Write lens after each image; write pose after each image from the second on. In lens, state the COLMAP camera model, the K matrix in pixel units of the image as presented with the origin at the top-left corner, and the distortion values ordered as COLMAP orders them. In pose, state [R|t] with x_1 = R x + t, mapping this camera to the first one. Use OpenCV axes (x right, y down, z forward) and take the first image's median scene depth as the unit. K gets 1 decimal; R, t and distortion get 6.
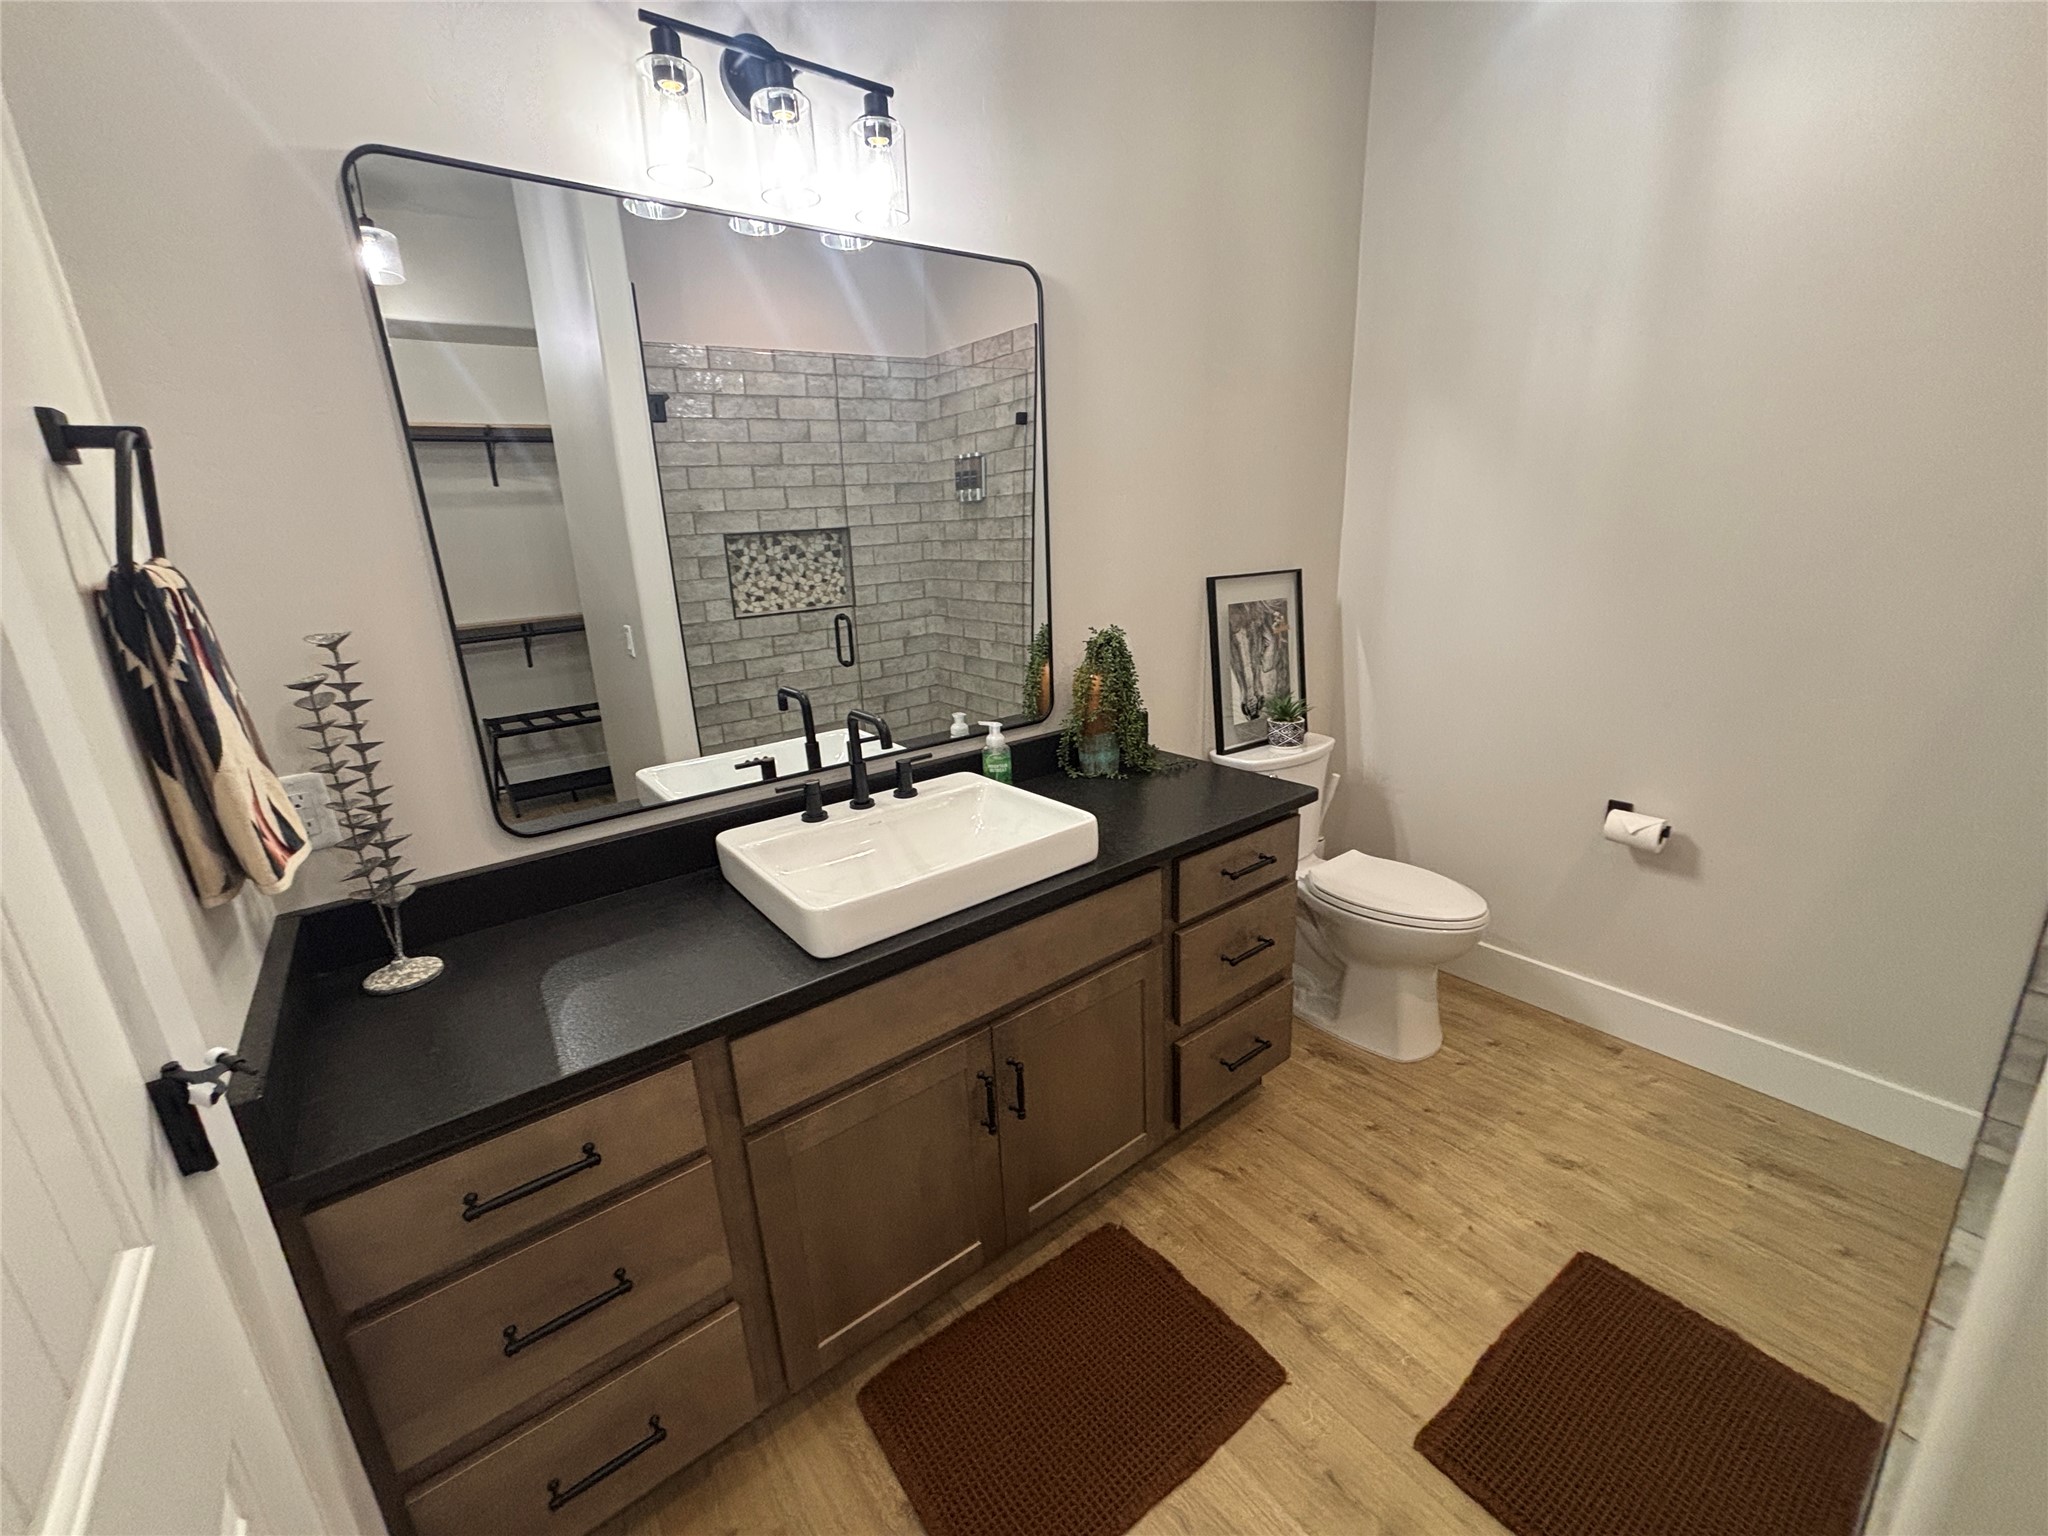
lens RADIAL K [[822.6, 0, 999.6], [0, 822.6, 769.0], [0, 0, 1]] dist [0.000228, -0.000026]
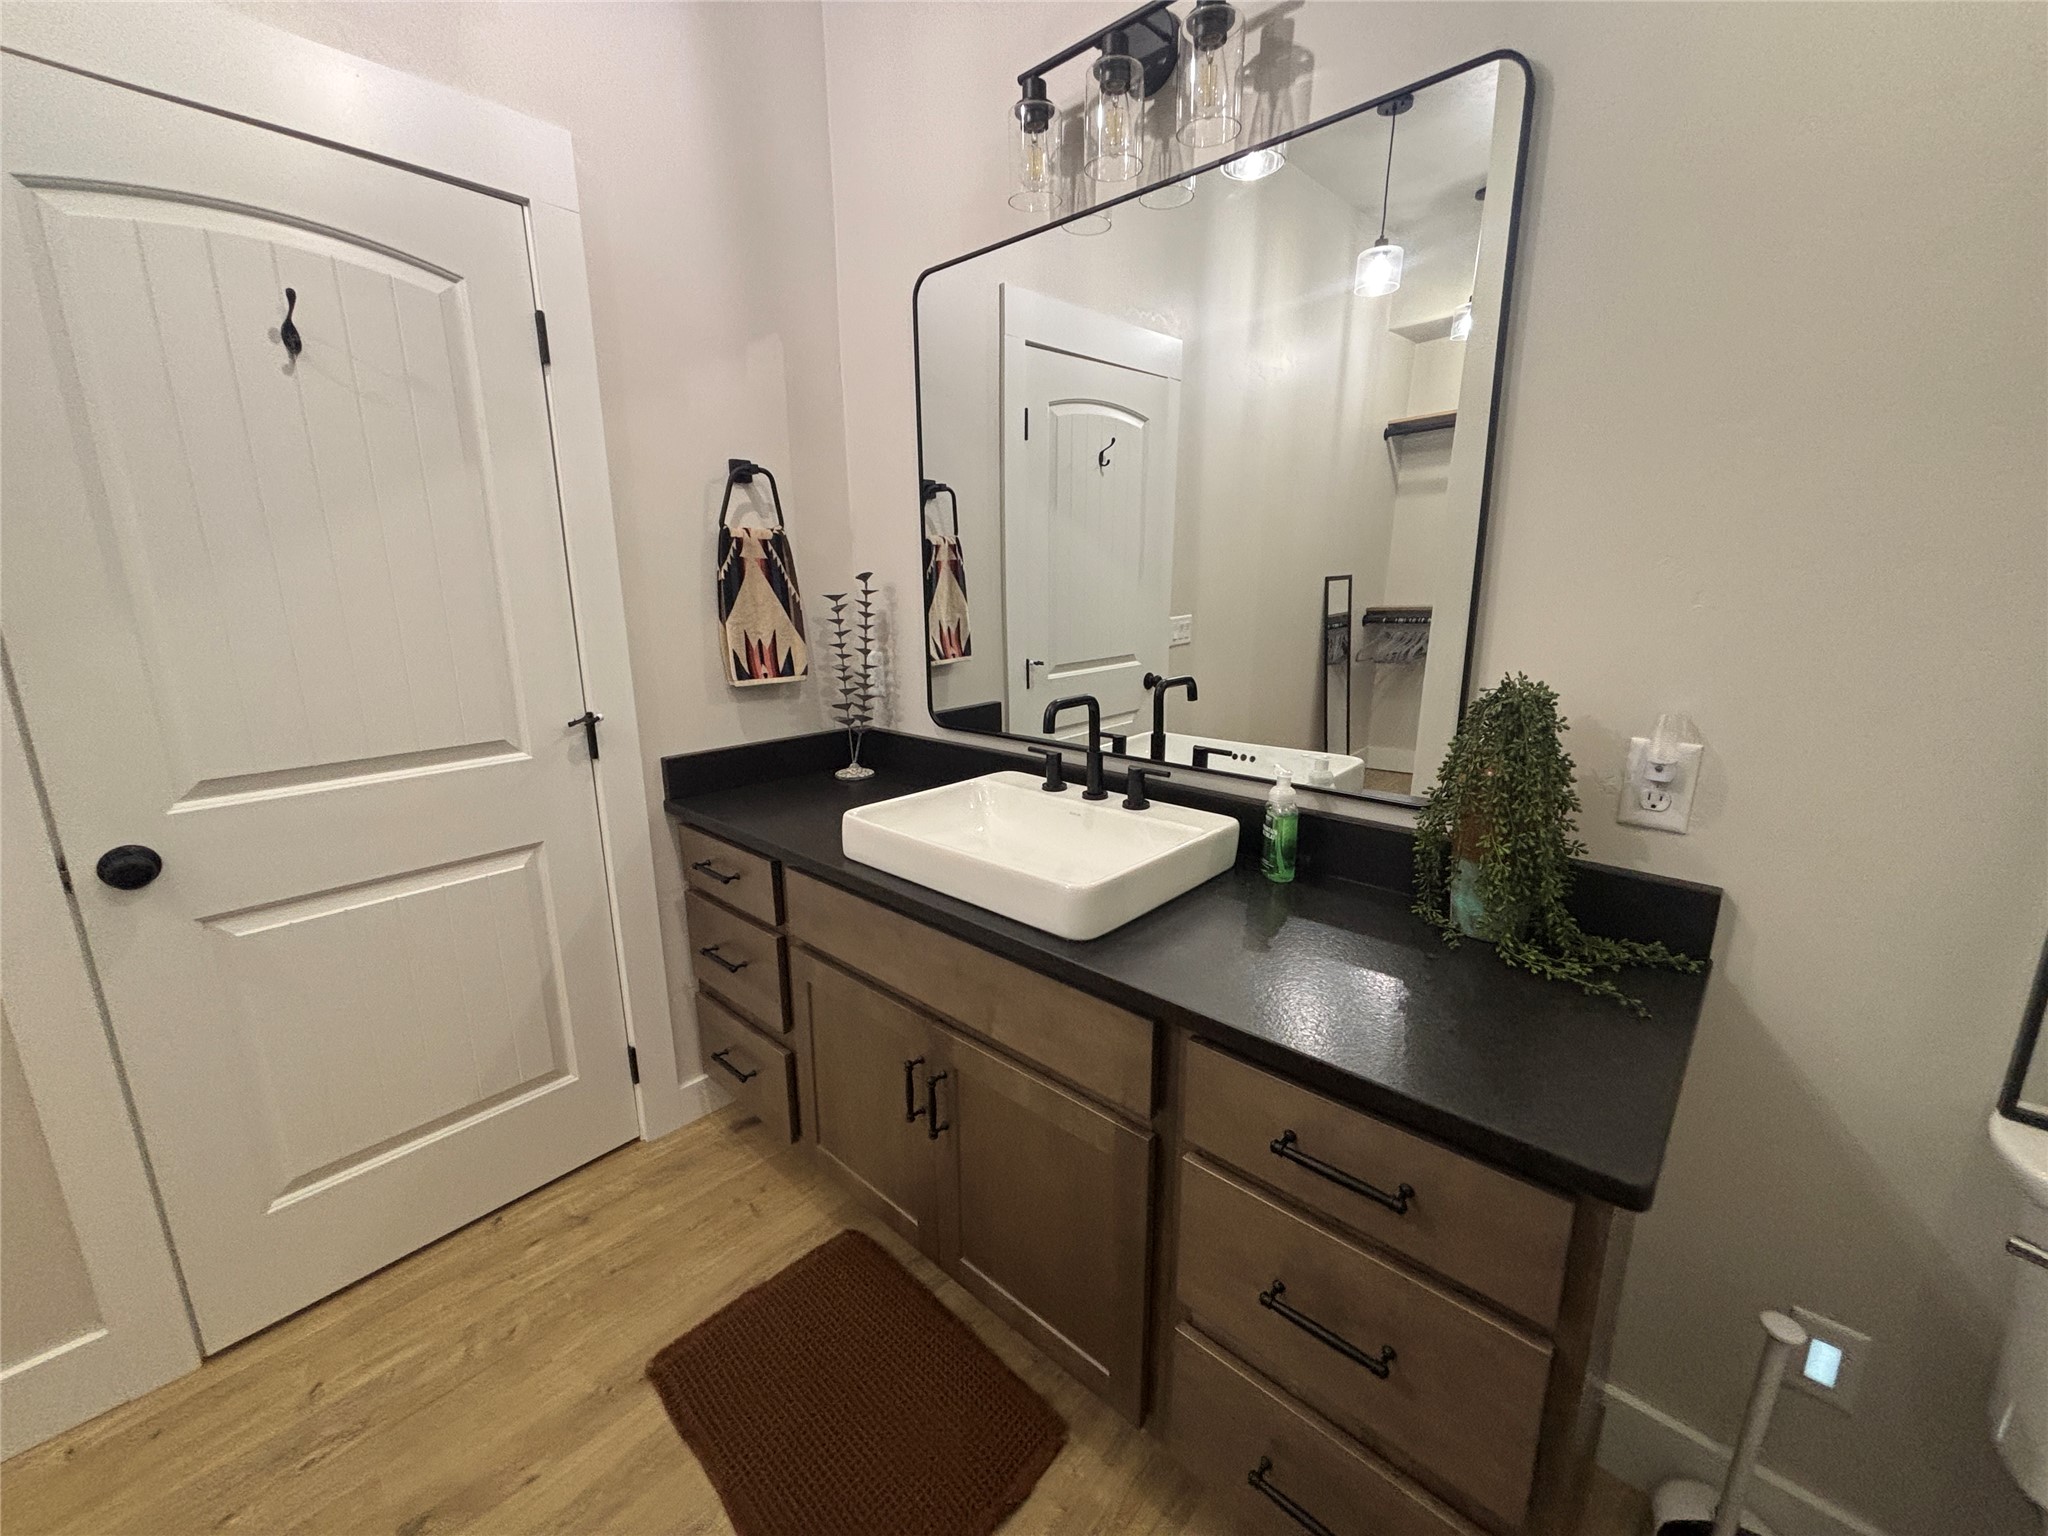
lens RADIAL K [[822.6, 0, 999.6], [0, 822.6, 769.0], [0, 0, 1]] dist [0.000228, -0.000026]
pose [[0.161873, 0.276842, -0.947183, 0.745437], [-0.269854, 0.935674, 0.227360, -0.181976], [0.949197, 0.218798, 0.226168, 0.714509]]
